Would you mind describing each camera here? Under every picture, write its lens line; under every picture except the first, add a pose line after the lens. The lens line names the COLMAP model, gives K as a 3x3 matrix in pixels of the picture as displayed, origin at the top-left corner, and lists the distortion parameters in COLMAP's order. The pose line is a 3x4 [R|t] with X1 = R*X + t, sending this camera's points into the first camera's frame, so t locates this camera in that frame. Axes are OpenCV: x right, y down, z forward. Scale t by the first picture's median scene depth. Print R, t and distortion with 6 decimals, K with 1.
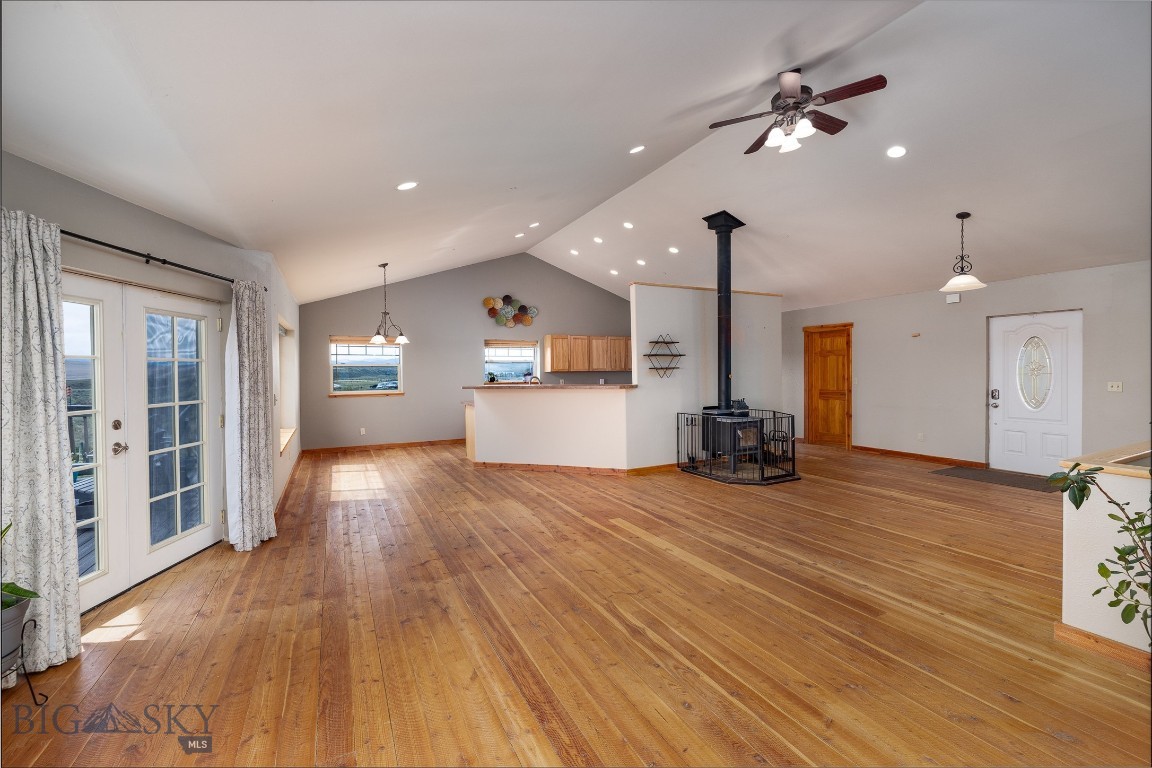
lens RADIAL K [[493.0, 0, 572.3], [0, 493.0, 378.3], [0, 0, 1]] dist [-0.000387, -0.000727]
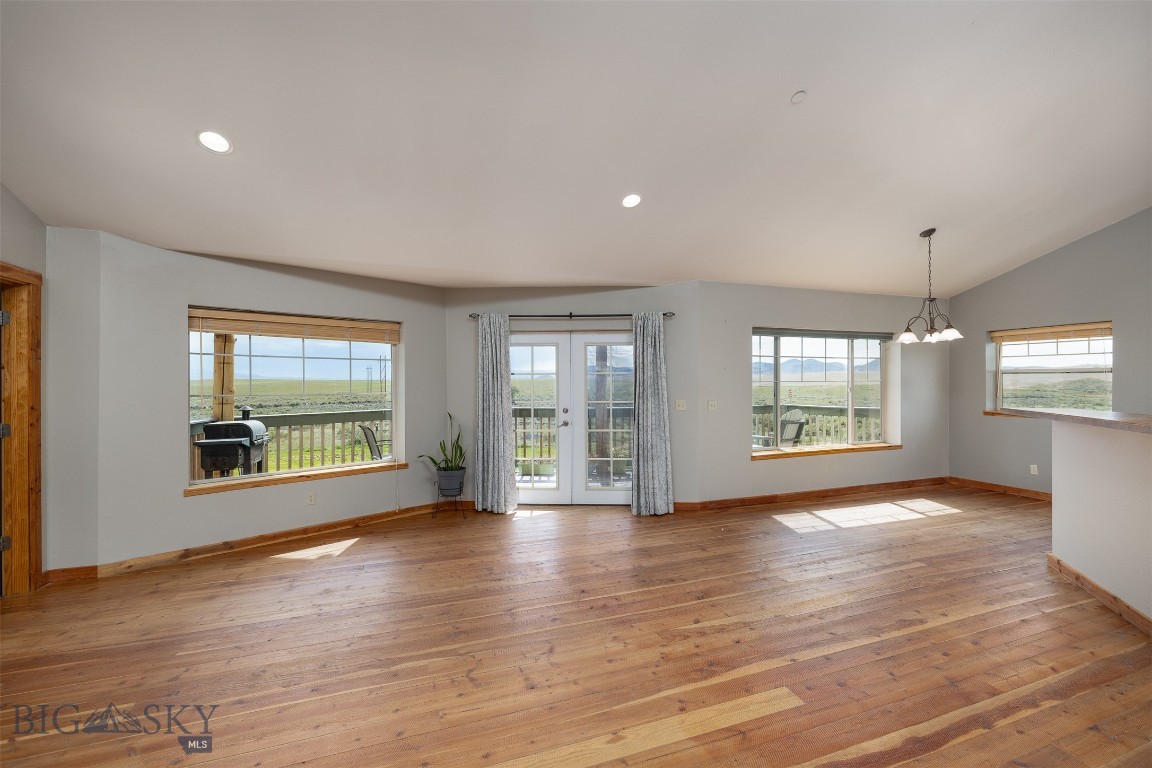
lens RADIAL K [[493.0, 0, 572.7], [0, 493.0, 383.0], [0, 0, 1]] dist [-0.000387, -0.000727]
pose [[-0.133602, 0.007136, -0.991009, 0.641890], [-0.011973, 0.999889, 0.008814, -0.017269], [0.990963, 0.013043, -0.133502, 0.940454]]
